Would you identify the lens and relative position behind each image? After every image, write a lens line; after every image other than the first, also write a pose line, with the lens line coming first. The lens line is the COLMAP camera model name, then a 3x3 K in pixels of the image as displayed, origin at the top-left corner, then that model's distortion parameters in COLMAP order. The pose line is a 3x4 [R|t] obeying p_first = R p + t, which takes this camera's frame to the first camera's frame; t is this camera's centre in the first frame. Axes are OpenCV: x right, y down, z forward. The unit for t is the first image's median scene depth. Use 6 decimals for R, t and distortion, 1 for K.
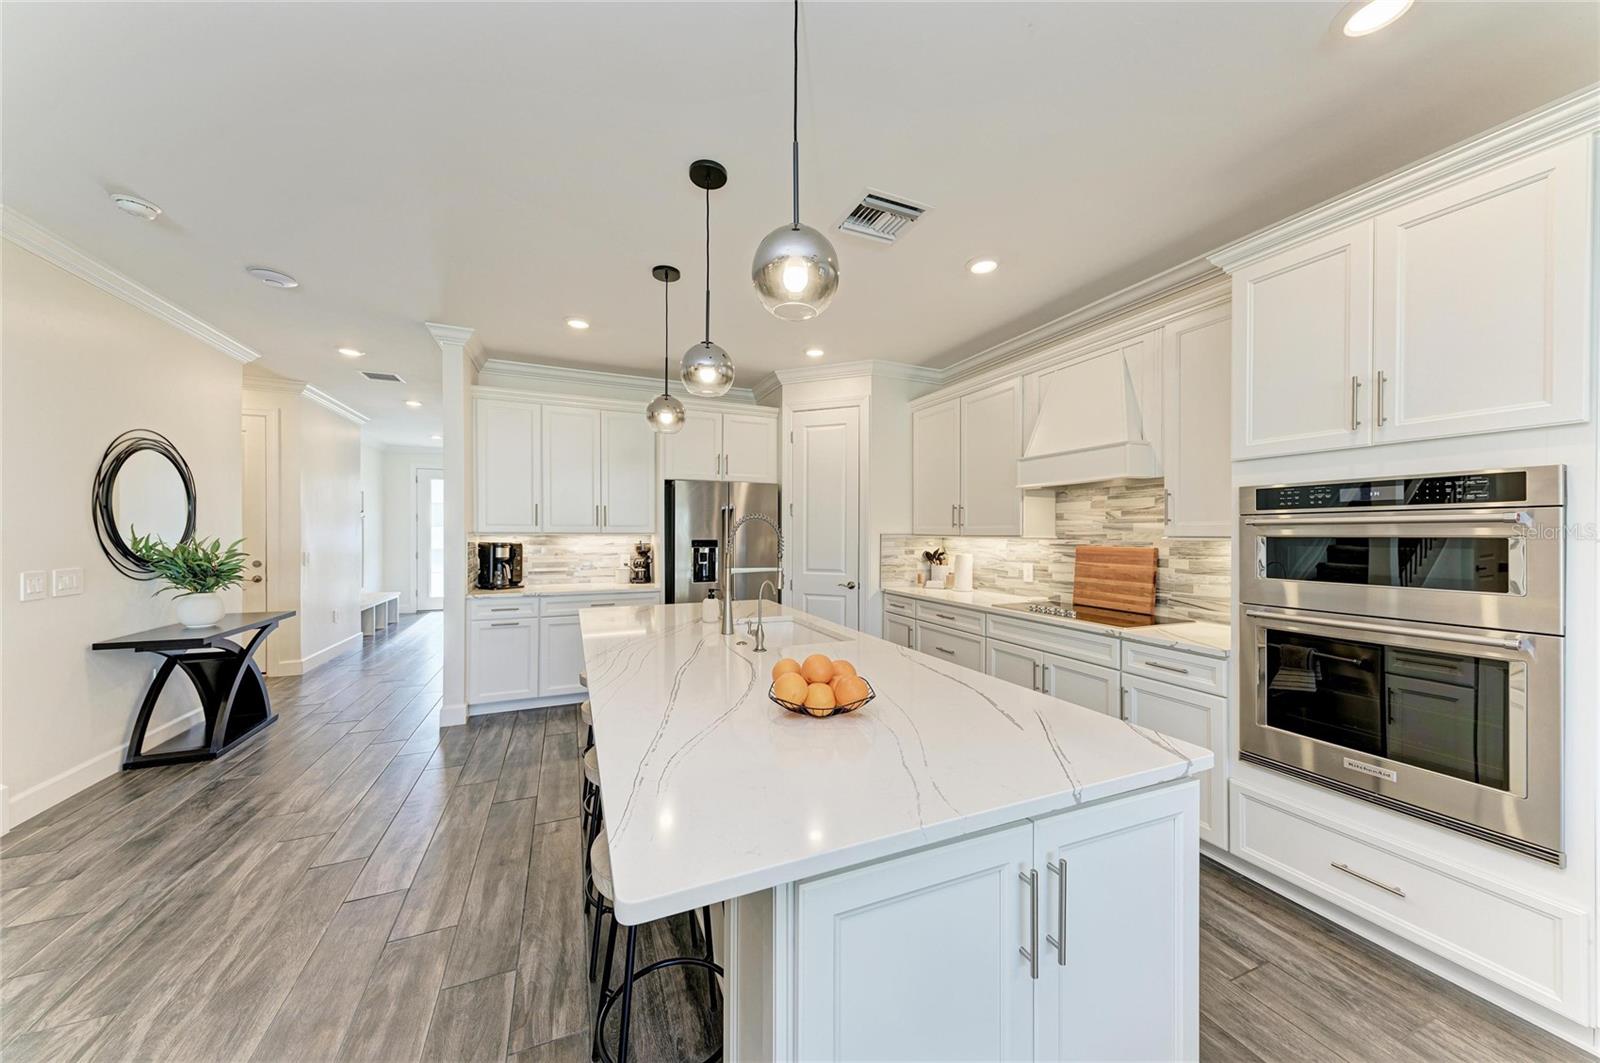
lens RADIAL K [[547.5, 0, 798.1], [0, 547.5, 534.8], [0, 0, 1]] dist [0.012060, 0.000035]
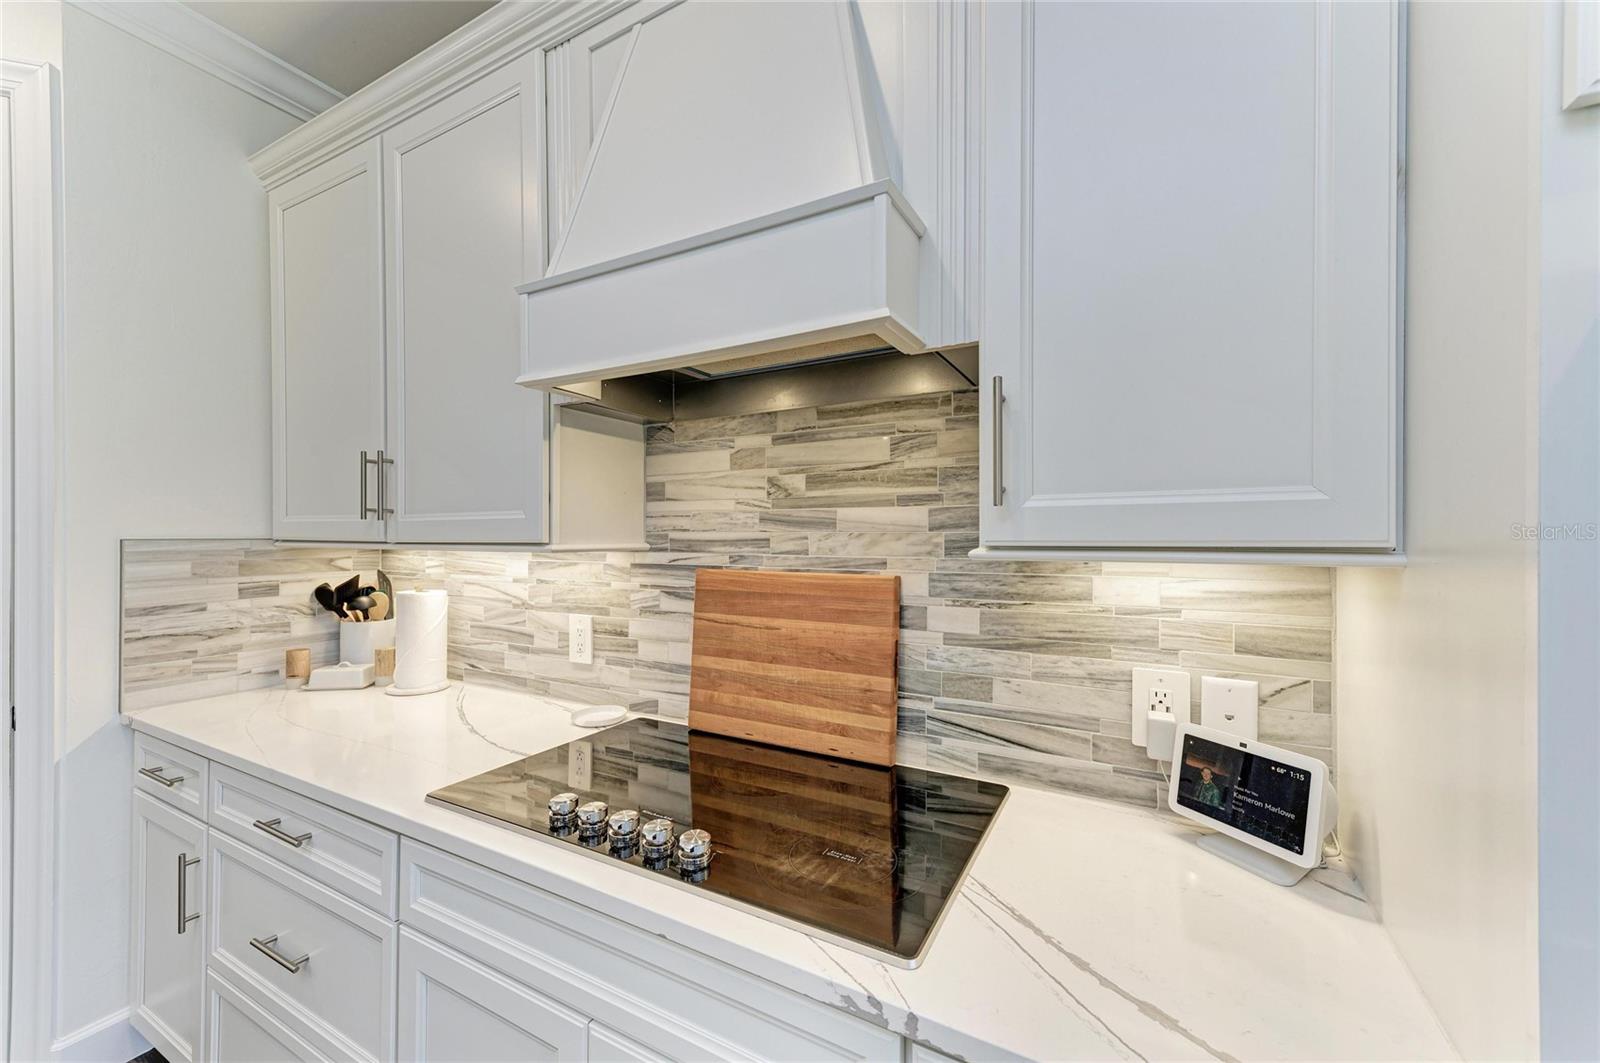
lens RADIAL K [[629.8, 0, 800.1], [0, 629.8, 535.8], [0, 0, 1]] dist [0.014222, -0.002003]
pose [[0.793007, -0.002738, 0.609206, 0.308767], [0.003901, 0.999992, -0.000584, -0.002289], [-0.609200, 0.002839, 0.793012, 0.631115]]
